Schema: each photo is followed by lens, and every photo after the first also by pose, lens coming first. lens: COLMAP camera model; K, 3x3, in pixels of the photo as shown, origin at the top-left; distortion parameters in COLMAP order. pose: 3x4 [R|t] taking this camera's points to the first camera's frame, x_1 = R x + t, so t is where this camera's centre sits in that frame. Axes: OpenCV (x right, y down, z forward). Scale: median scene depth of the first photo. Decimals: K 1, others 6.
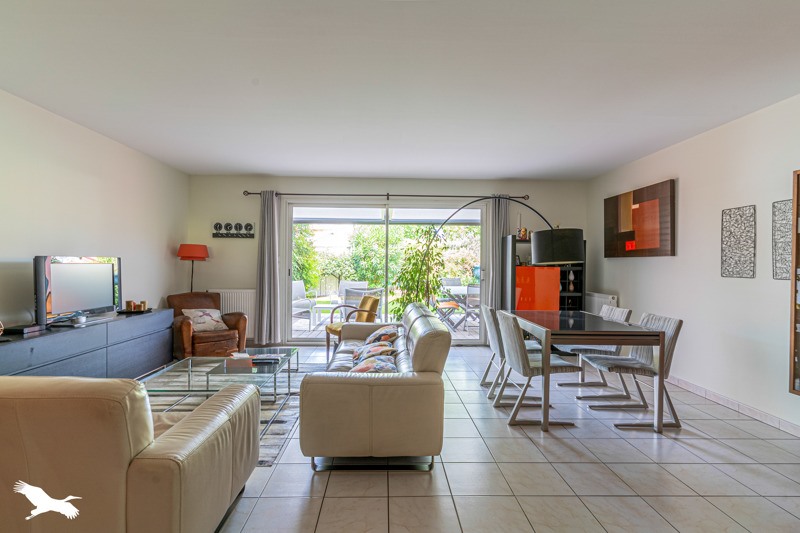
lens RADIAL K [[420.5, 0, 400.0], [0, 420.5, 266.5], [0, 0, 1]] dist [-0.001700, -0.000194]
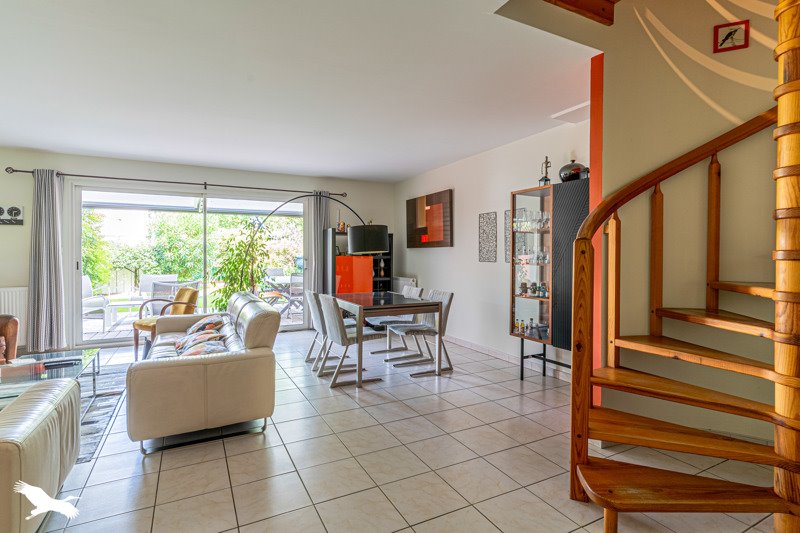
lens RADIAL K [[415.0, 0, 426.5], [0, 415.0, 255.4], [0, 0, 1]] dist [-0.000373, -0.000396]
pose [[0.886507, -0.009816, 0.462611, -0.030567], [0.011418, 0.999935, -0.000664, 0.002215], [-0.462574, 0.005871, 0.886561, -0.129688]]
